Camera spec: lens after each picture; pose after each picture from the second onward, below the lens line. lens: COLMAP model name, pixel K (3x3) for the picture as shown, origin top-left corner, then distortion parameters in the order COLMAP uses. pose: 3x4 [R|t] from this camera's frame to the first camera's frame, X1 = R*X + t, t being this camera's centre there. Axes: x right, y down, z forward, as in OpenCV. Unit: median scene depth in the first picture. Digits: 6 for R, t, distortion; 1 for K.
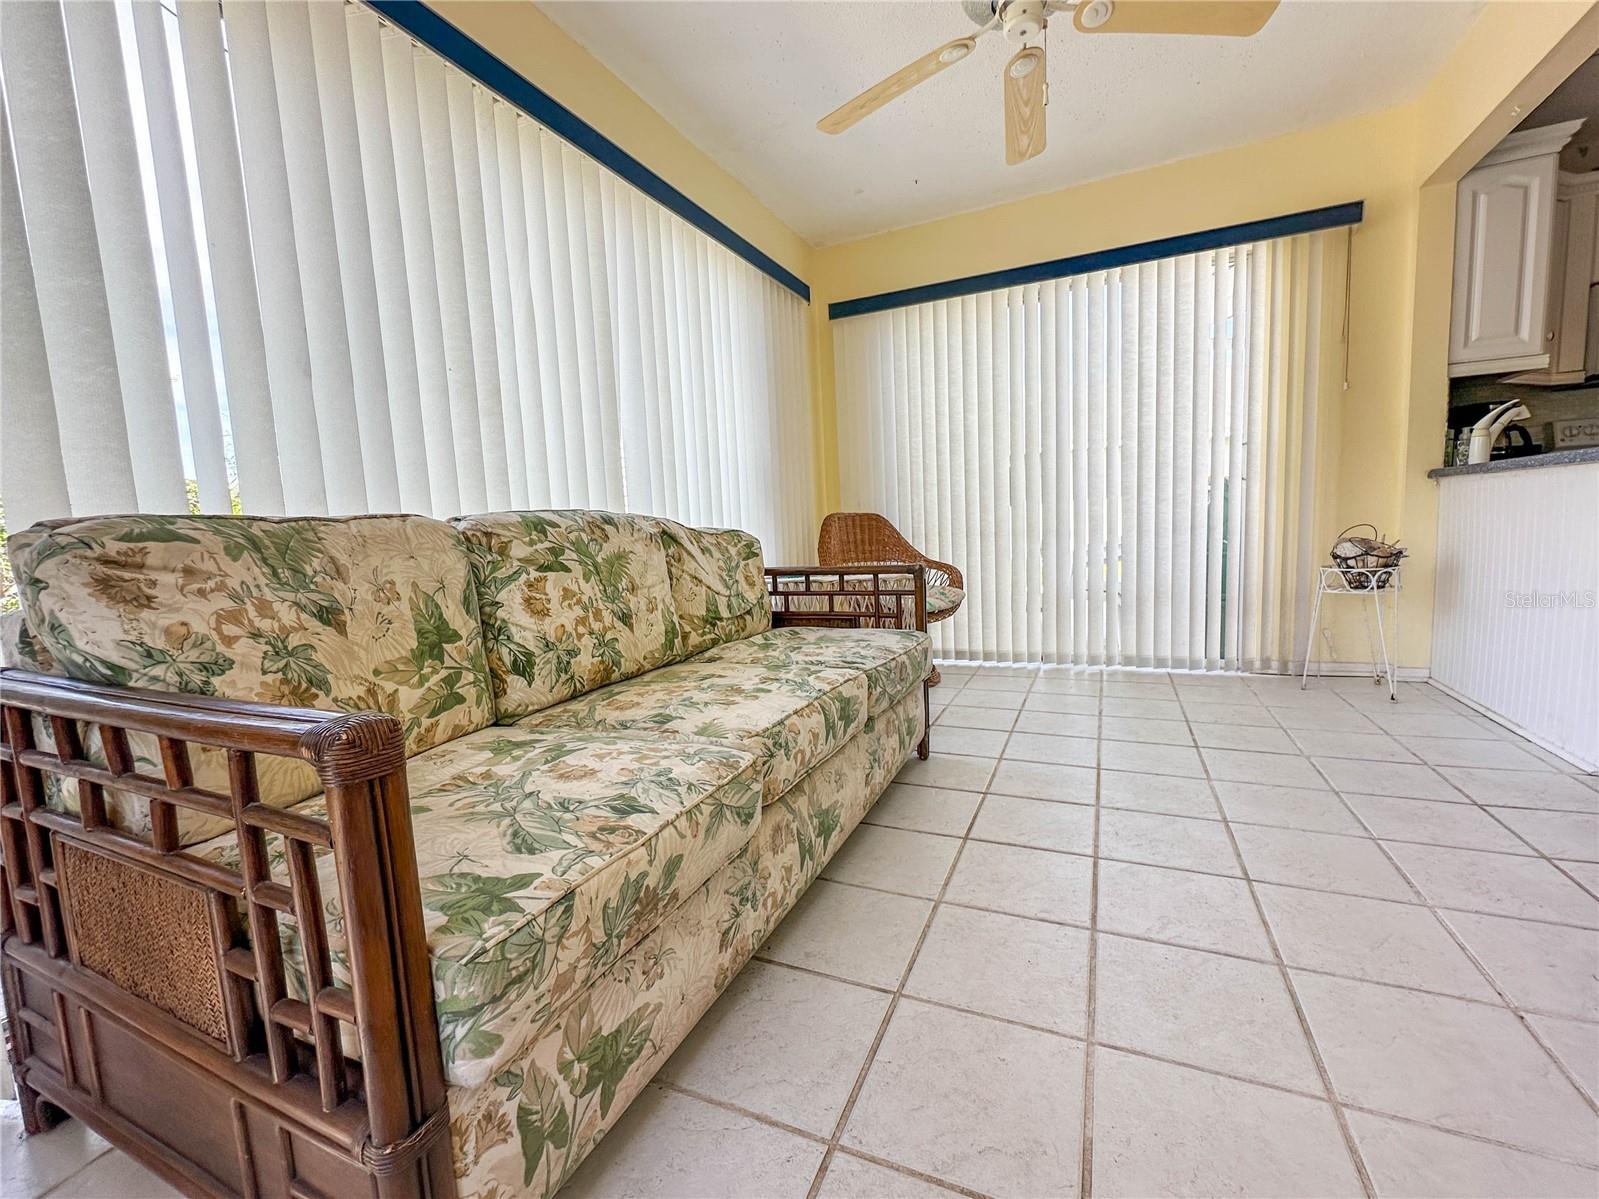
lens RADIAL K [[682.6, 0, 804.4], [0, 682.6, 601.9], [0, 0, 1]] dist [0.001853, 0.000425]
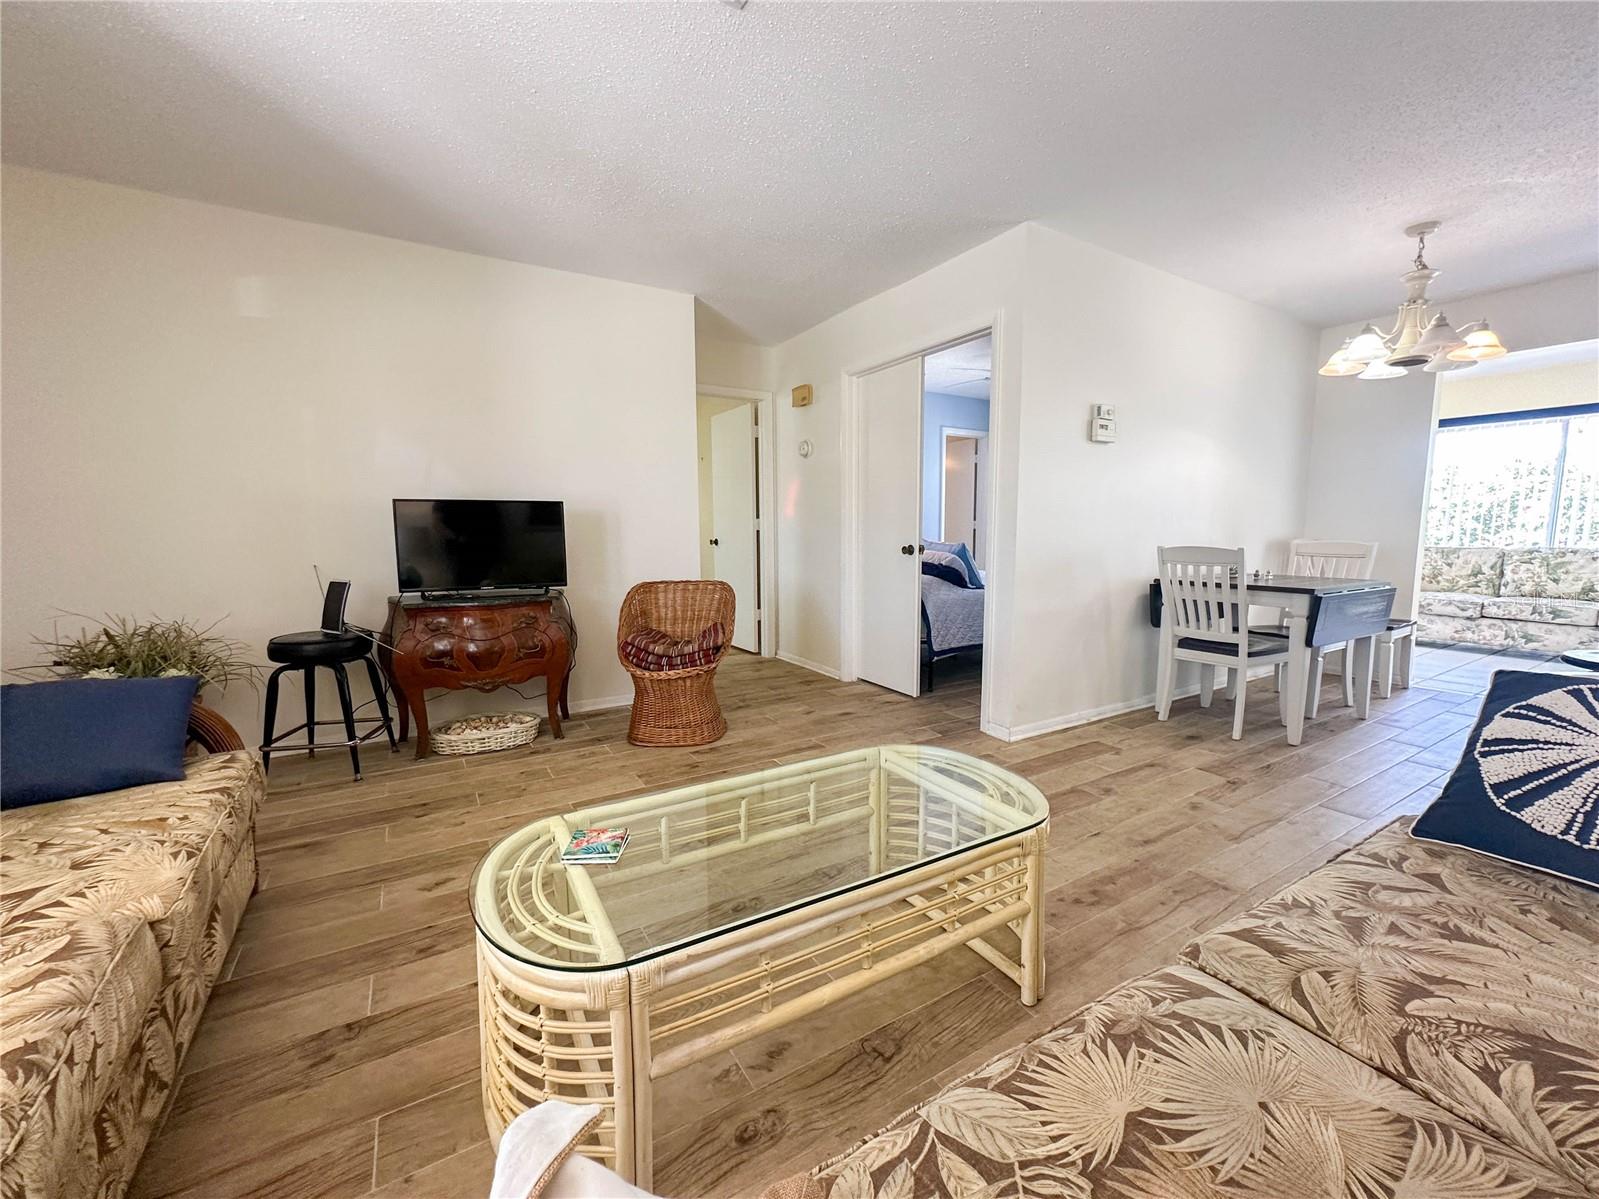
lens RADIAL K [[649.8, 0, 807.6], [0, 649.8, 599.8], [0, 0, 1]] dist [-0.002161, 0.000214]
pose [[-0.560035, 0.138123, -0.816874, 4.330318], [-0.062696, 0.976111, 0.208032, -0.308664], [0.826093, 0.167720, -0.537996, -0.315452]]
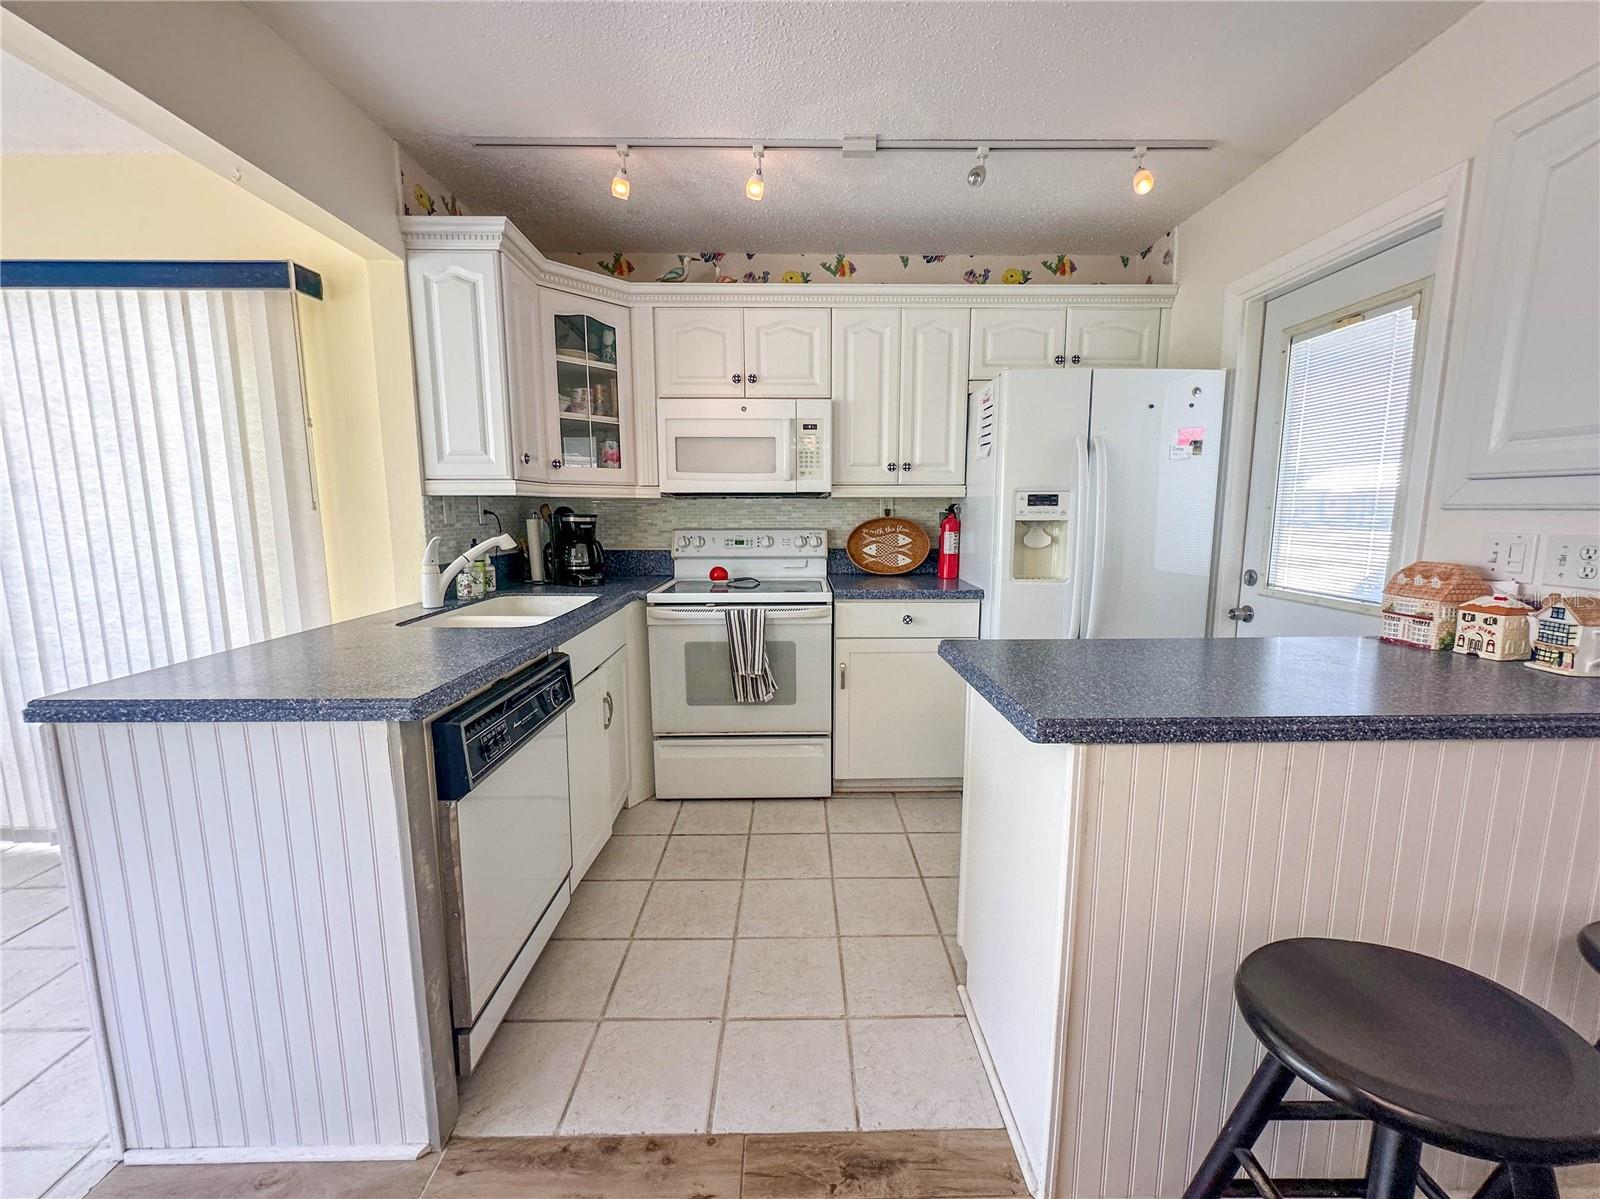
lens RADIAL K [[650.2, 0, 805.3], [0, 650.2, 597.1], [0, 0, 1]] dist [-0.002161, 0.000214]
pose [[0.903809, -0.012825, 0.427743, 1.728371], [0.005399, 0.999813, 0.018568, -0.363477], [-0.427901, -0.014472, 0.903710, 0.131621]]
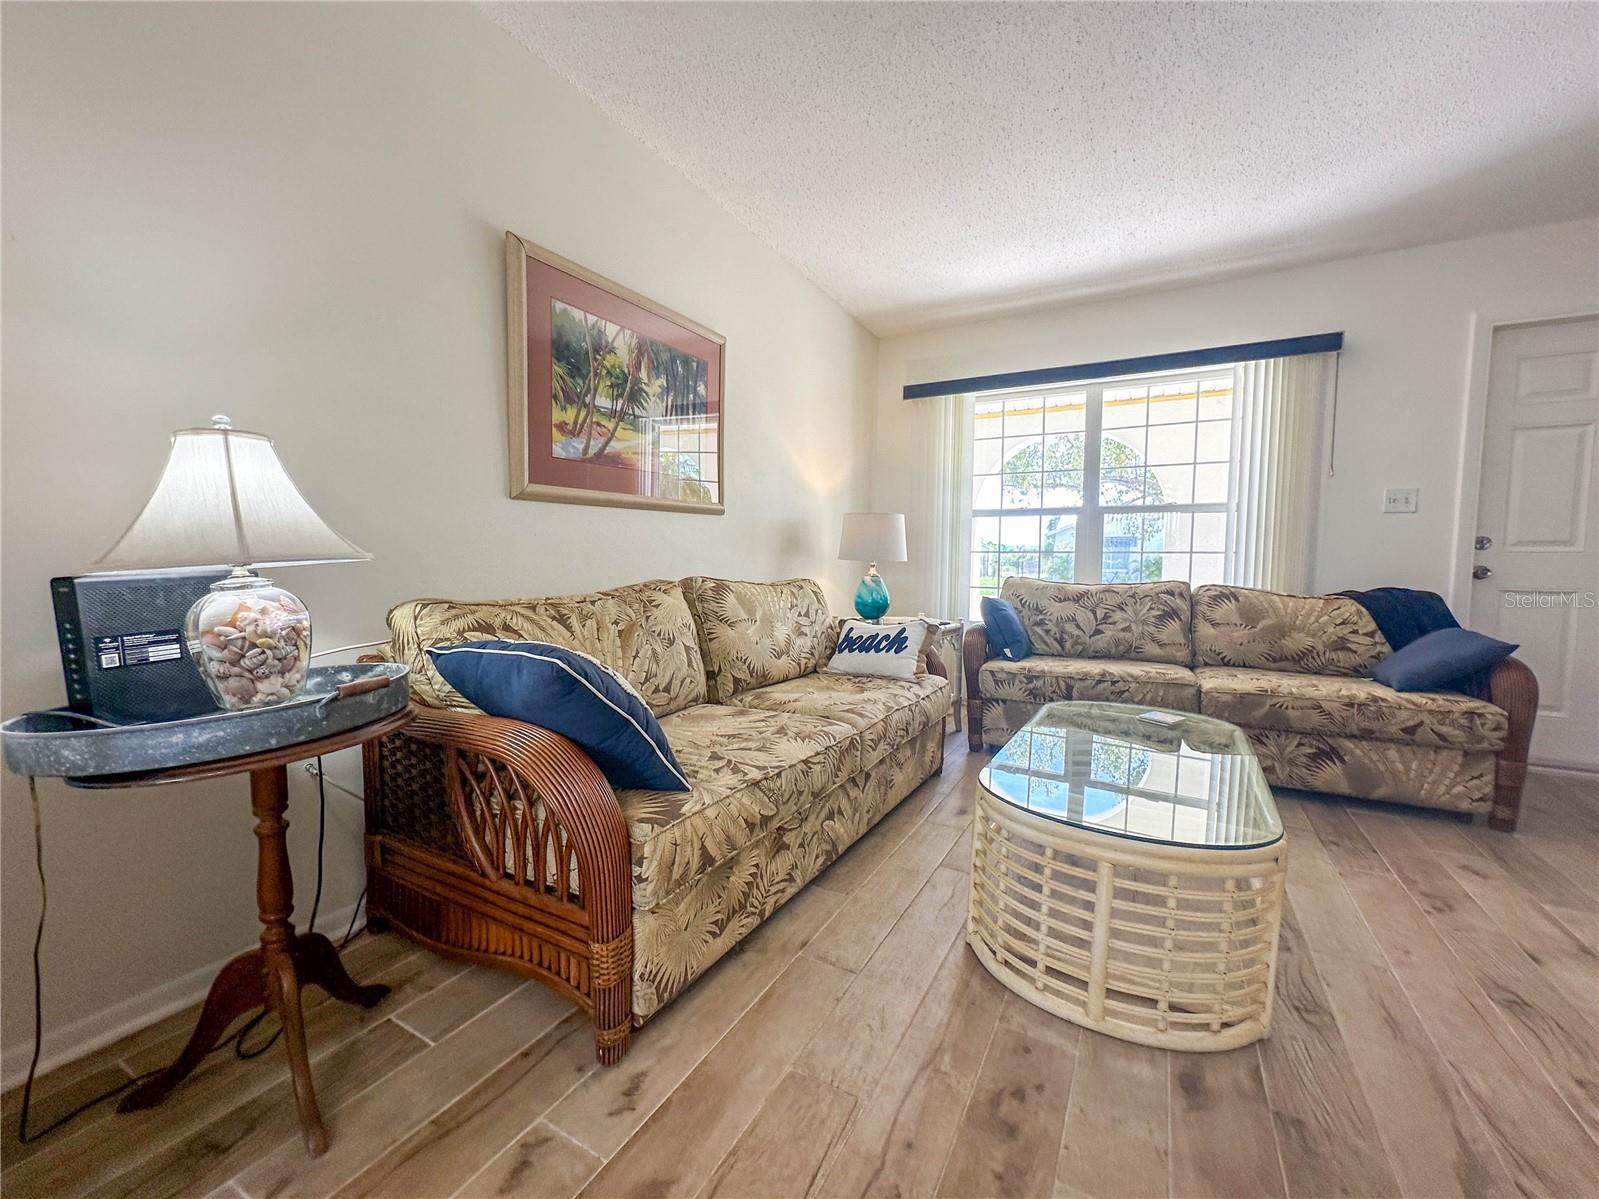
lens RADIAL K [[649.8, 0, 814.6], [0, 649.8, 591.0], [0, 0, 1]] dist [-0.002161, 0.000214]
pose [[0.075102, -0.000019, 0.997176, 2.577009], [0.096523, 0.995304, -0.007251, -0.155995], [-0.992493, 0.096795, 0.074751, -0.334514]]
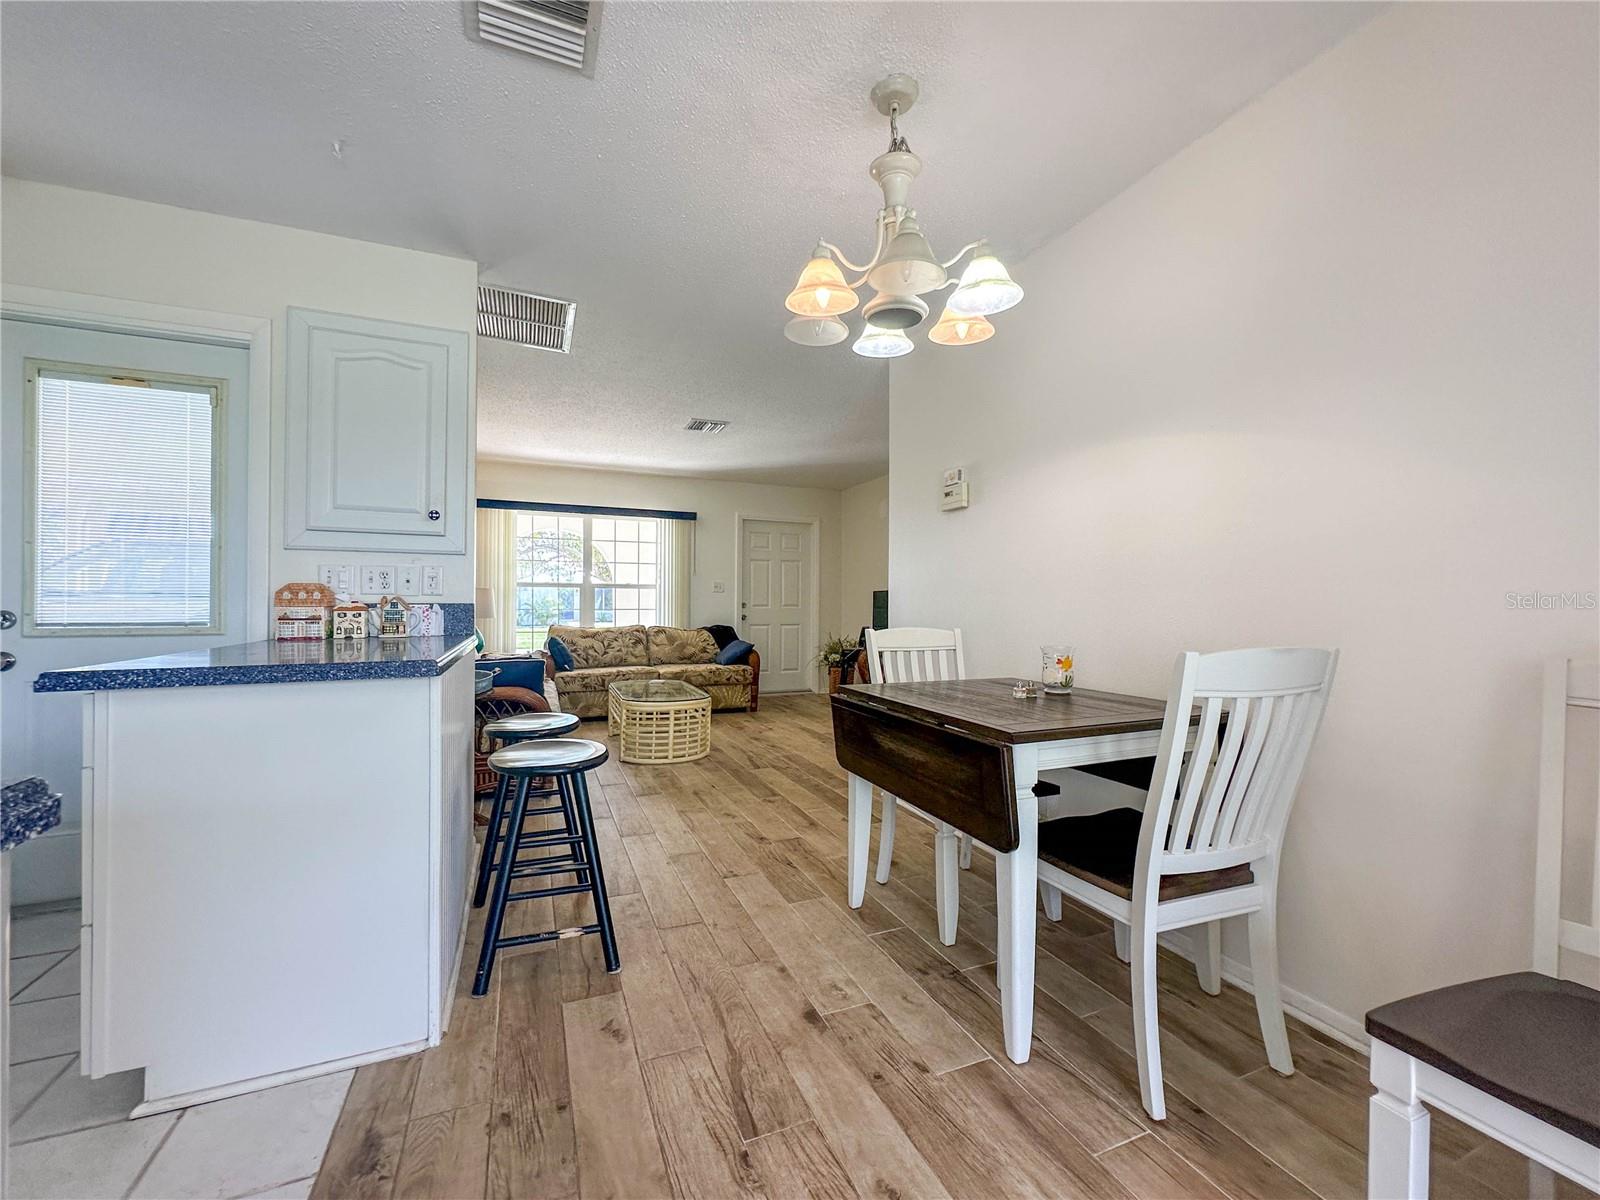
lens RADIAL K [[650.2, 0, 794.9], [0, 650.2, 605.9], [0, 0, 1]] dist [-0.002161, 0.000214]
pose [[-0.721983, 0.043418, 0.690548, 1.222723], [0.106316, 0.993139, 0.048711, -0.298149], [-0.683694, 0.108585, -0.721645, 0.889340]]
